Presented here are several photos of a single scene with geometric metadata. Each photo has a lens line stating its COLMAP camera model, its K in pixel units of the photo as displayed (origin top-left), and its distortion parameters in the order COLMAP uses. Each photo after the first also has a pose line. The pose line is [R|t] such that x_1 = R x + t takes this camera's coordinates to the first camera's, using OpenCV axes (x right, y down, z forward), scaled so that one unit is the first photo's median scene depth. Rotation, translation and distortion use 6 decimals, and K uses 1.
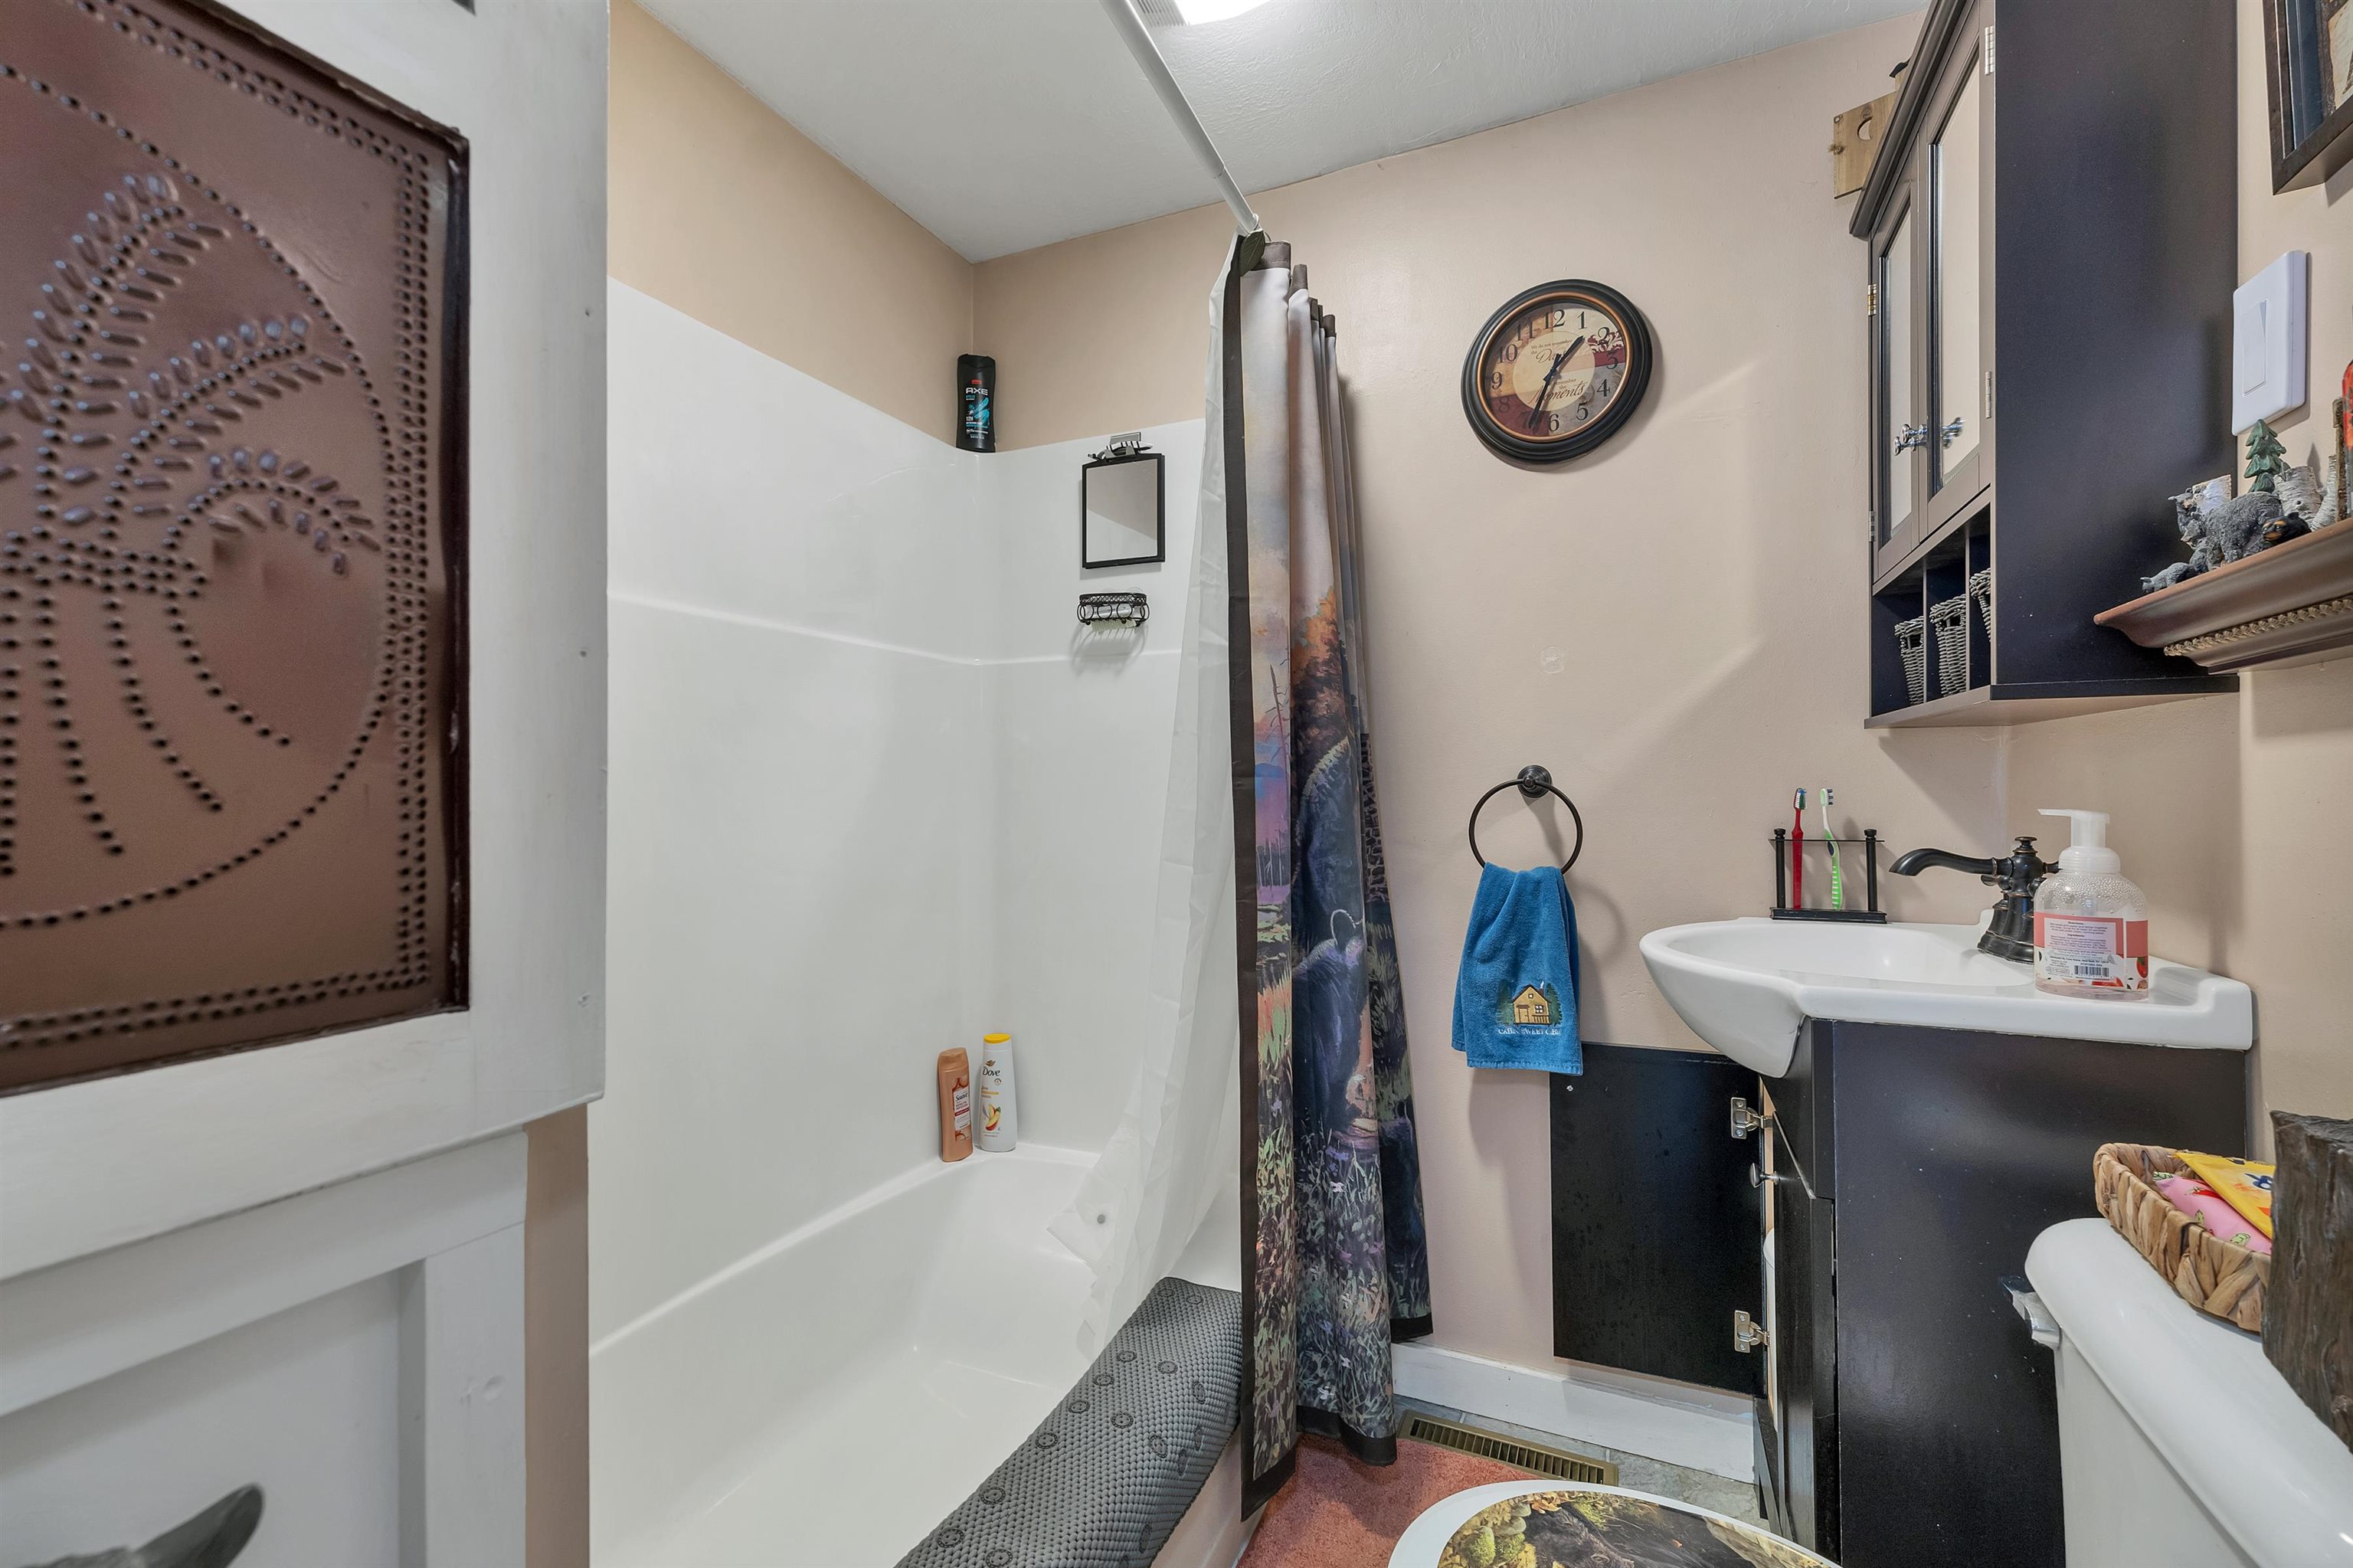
lens RADIAL K [[997.6, 0, 1220.7], [0, 997.6, 760.7], [0, 0, 1]] dist [0.001093, -0.000653]
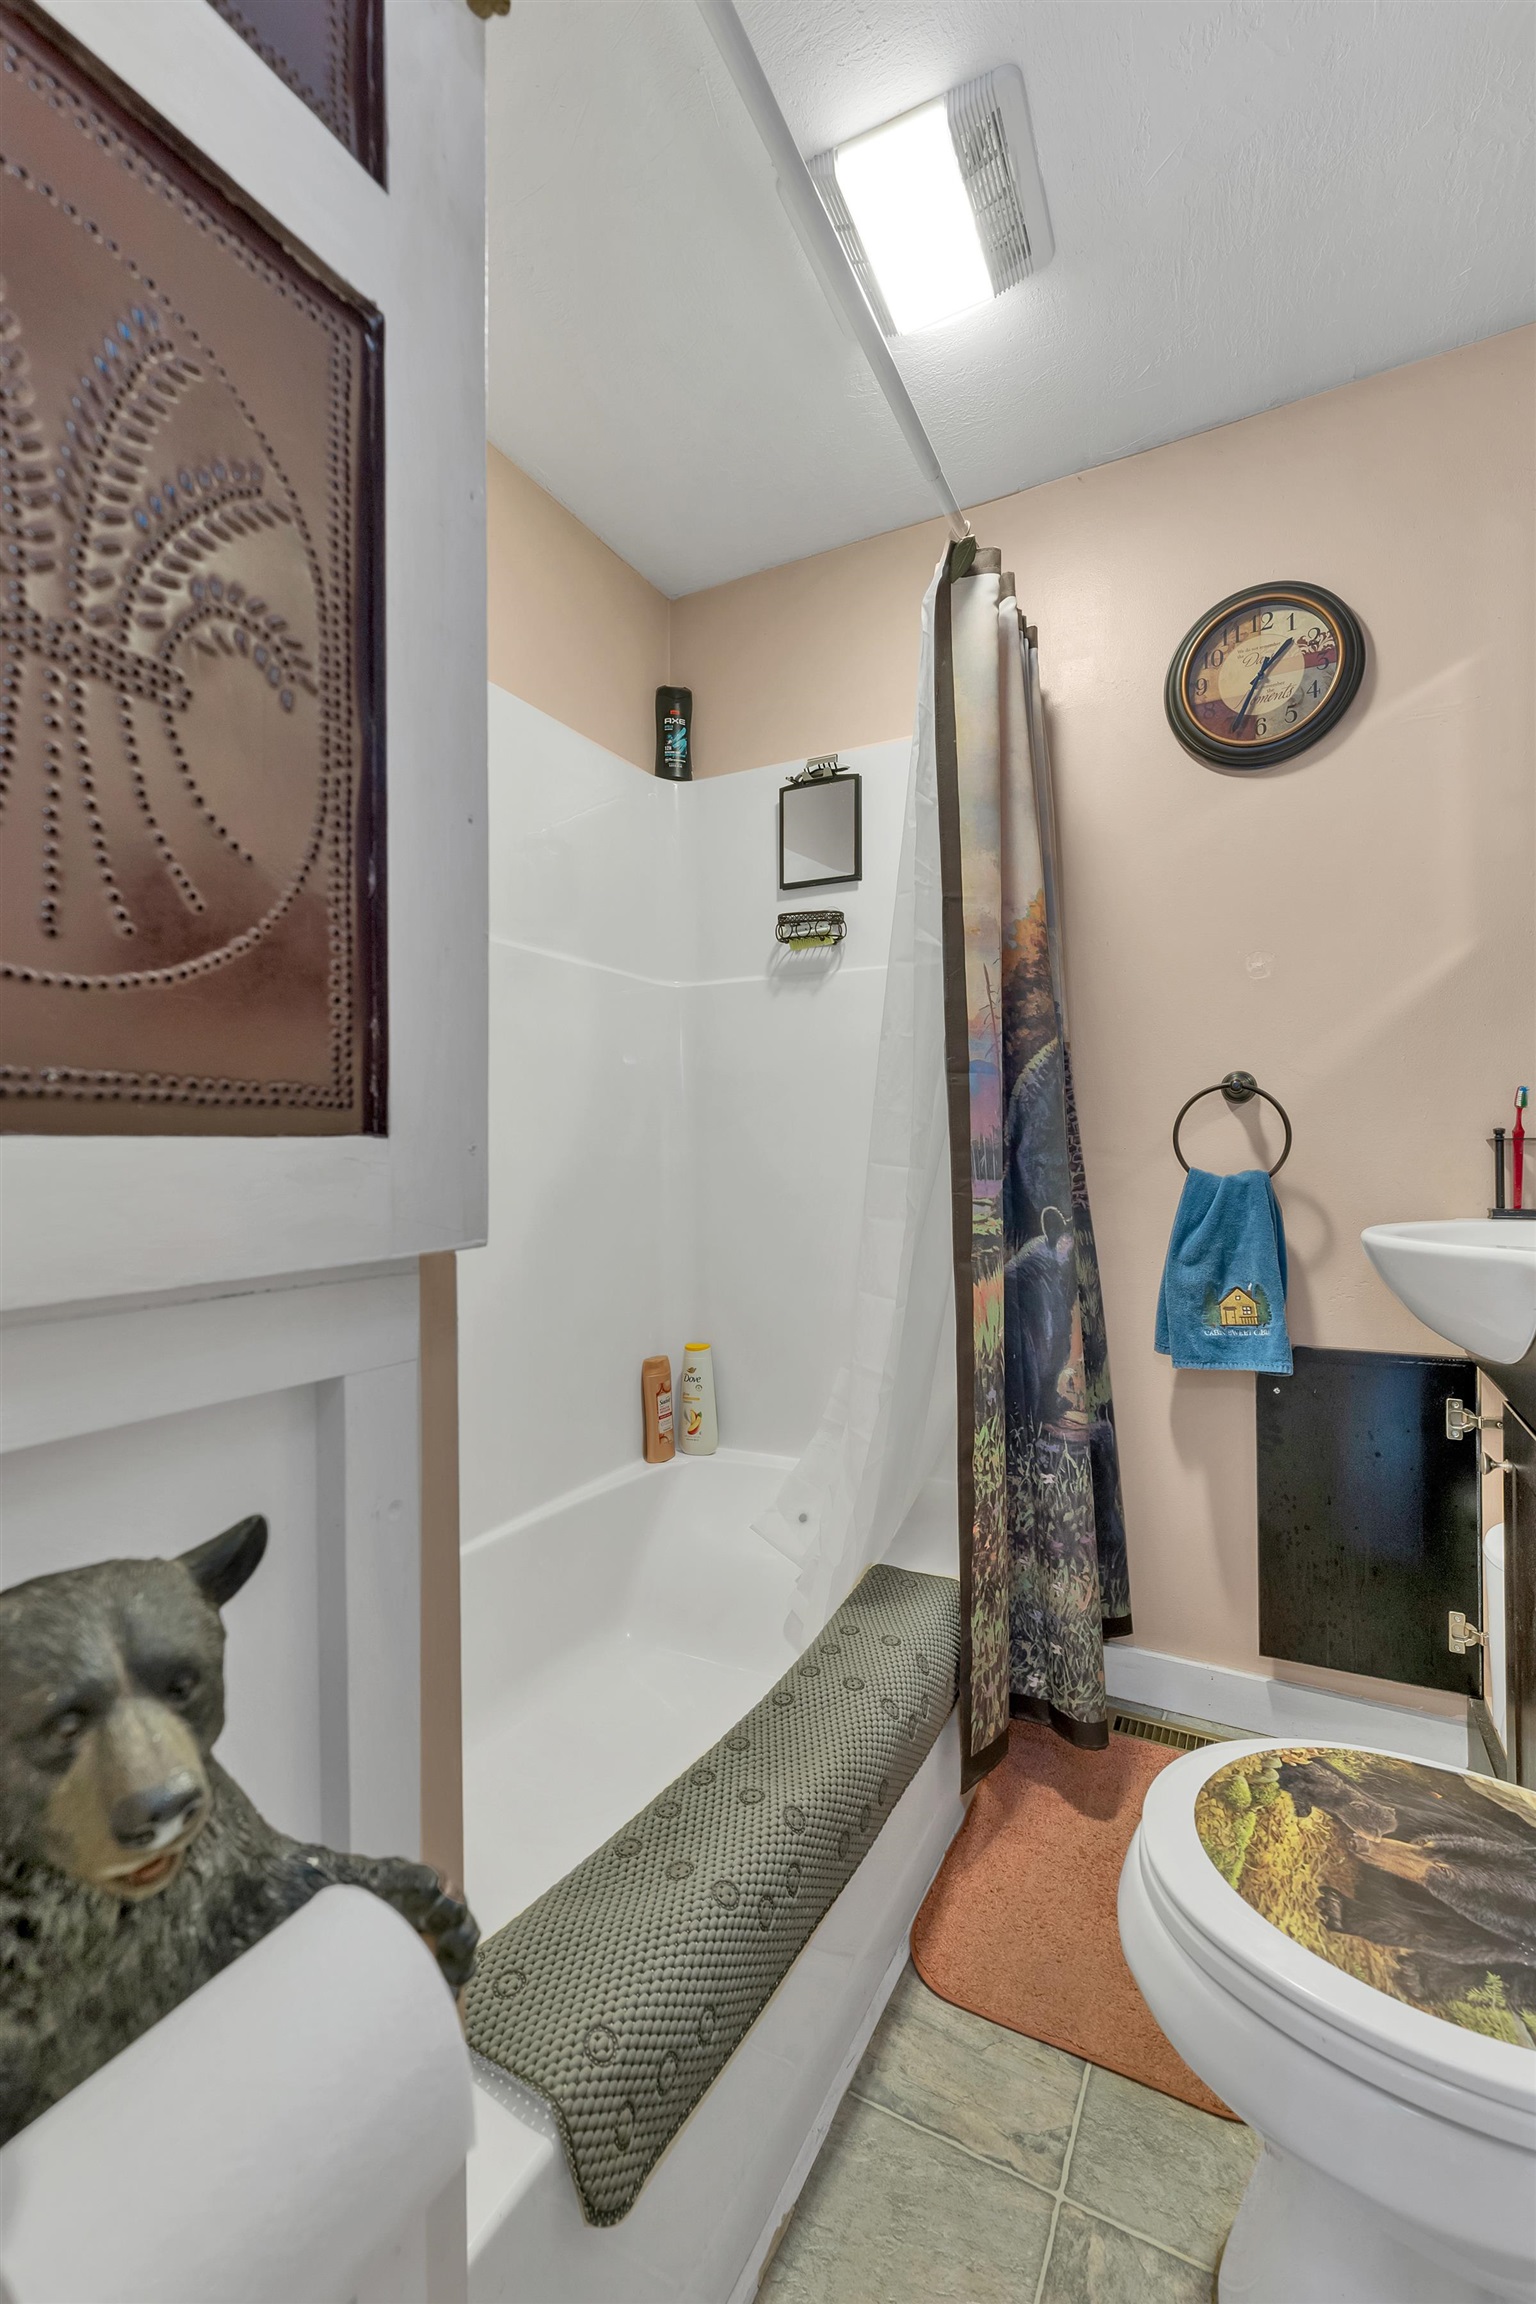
lens RADIAL K [[976.8, 0, 784.7], [0, 976.8, 1160.4], [0, 0, 1]] dist [0.001093, -0.000653]
pose [[0.998570, -0.000121, -0.053465, -0.095817], [0.000602, 0.999959, 0.008980, 0.091819], [0.053462, -0.009000, 0.998529, -0.005650]]
